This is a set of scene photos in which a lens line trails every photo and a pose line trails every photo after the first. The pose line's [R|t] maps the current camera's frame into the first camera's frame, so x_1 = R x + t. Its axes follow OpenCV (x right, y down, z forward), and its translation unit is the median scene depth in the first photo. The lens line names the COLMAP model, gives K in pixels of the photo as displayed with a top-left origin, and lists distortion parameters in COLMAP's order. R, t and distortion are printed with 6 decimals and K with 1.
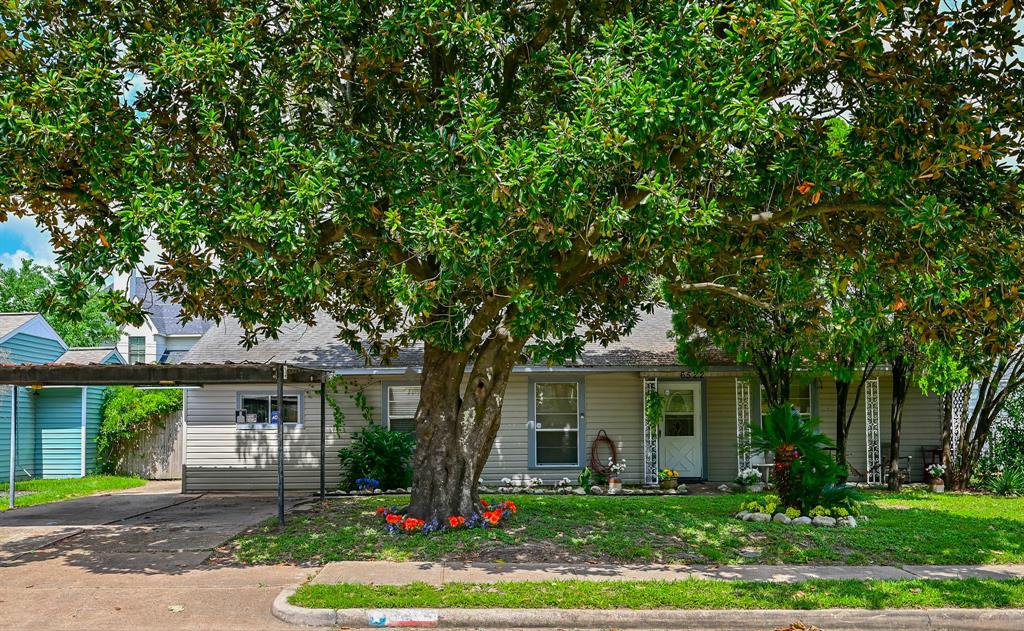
lens RADIAL K [[956.7, 0, 512.0], [0, 956.7, 315.5], [0, 0, 1]] dist [0.038221, 0.001849]
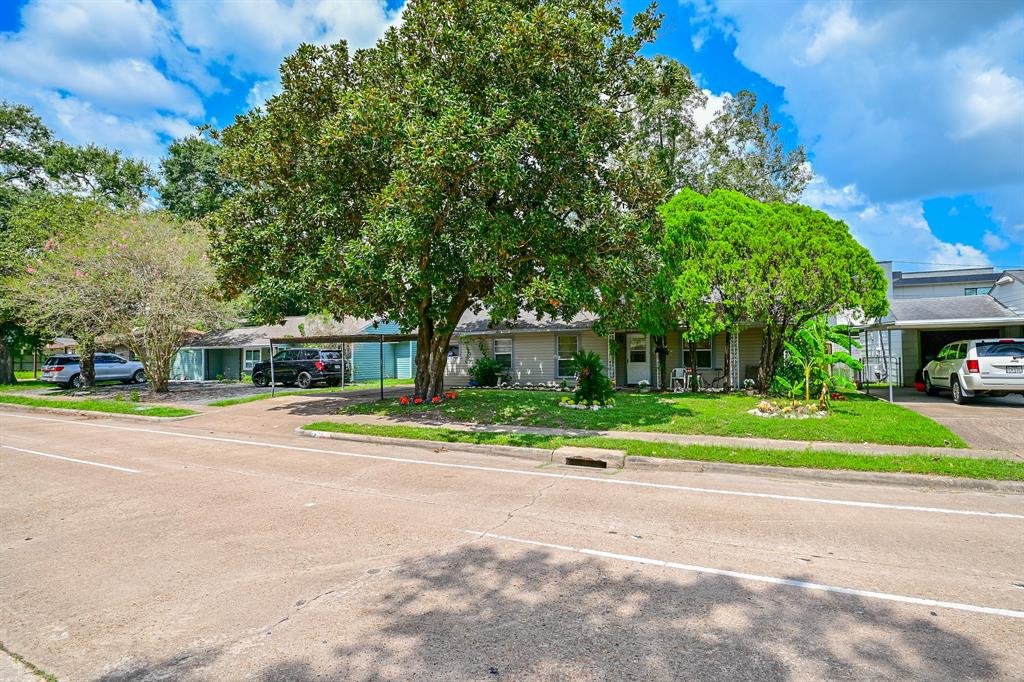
lens RADIAL K [[518.0, 0, 522.8], [0, 518.0, 341.0], [0, 0, 1]] dist [-0.028151, -0.002645]
pose [[0.899260, -0.015754, -0.437132, 0.436926], [0.056910, 0.995071, 0.081214, -0.012074], [0.433697, -0.097910, 0.895723, -0.005396]]
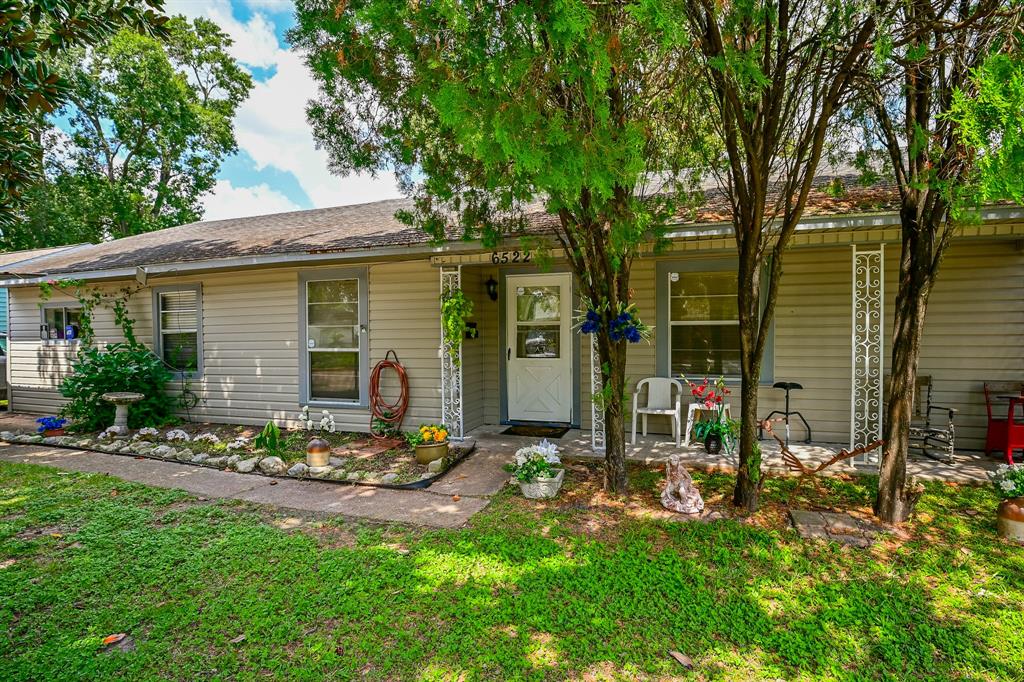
lens RADIAL K [[518.0, 0, 522.8], [0, 518.0, 341.0], [0, 0, 1]] dist [-0.028151, -0.002645]
pose [[0.943975, 0.003404, -0.330001, 0.294971], [0.044384, 0.989553, 0.137168, 0.069332], [0.327020, -0.144130, 0.933962, 0.704677]]
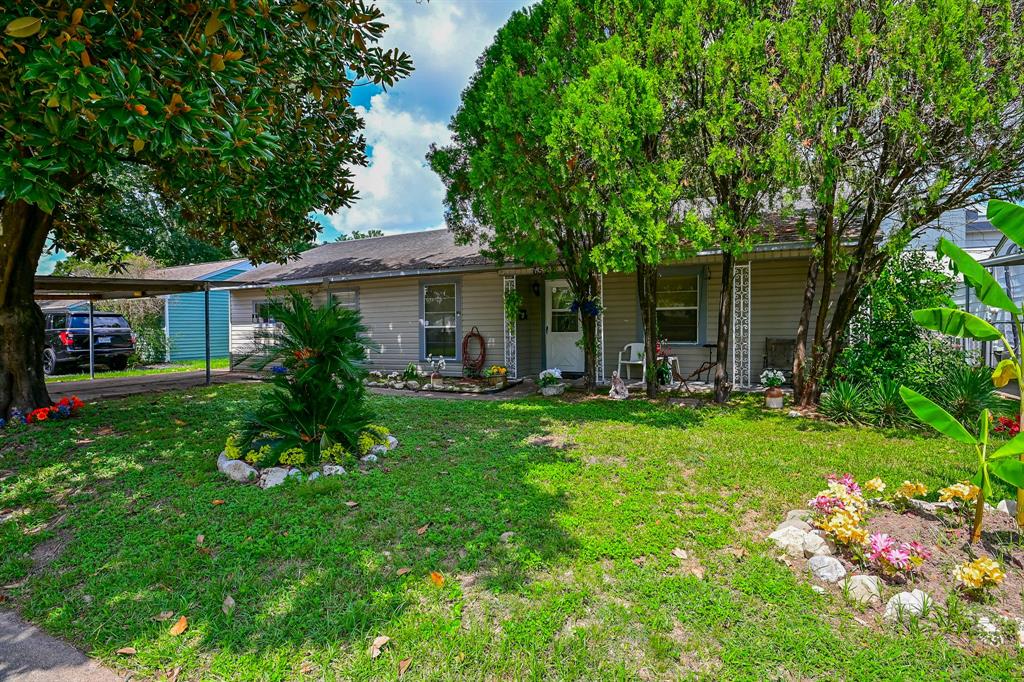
lens RADIAL K [[518.0, 0, 522.8], [0, 518.0, 341.0], [0, 0, 1]] dist [-0.028151, -0.002645]
pose [[0.887294, 0.008148, -0.461132, 0.410541], [0.061508, 0.988822, 0.135825, 0.060006], [0.457085, -0.148880, 0.876874, 0.515233]]
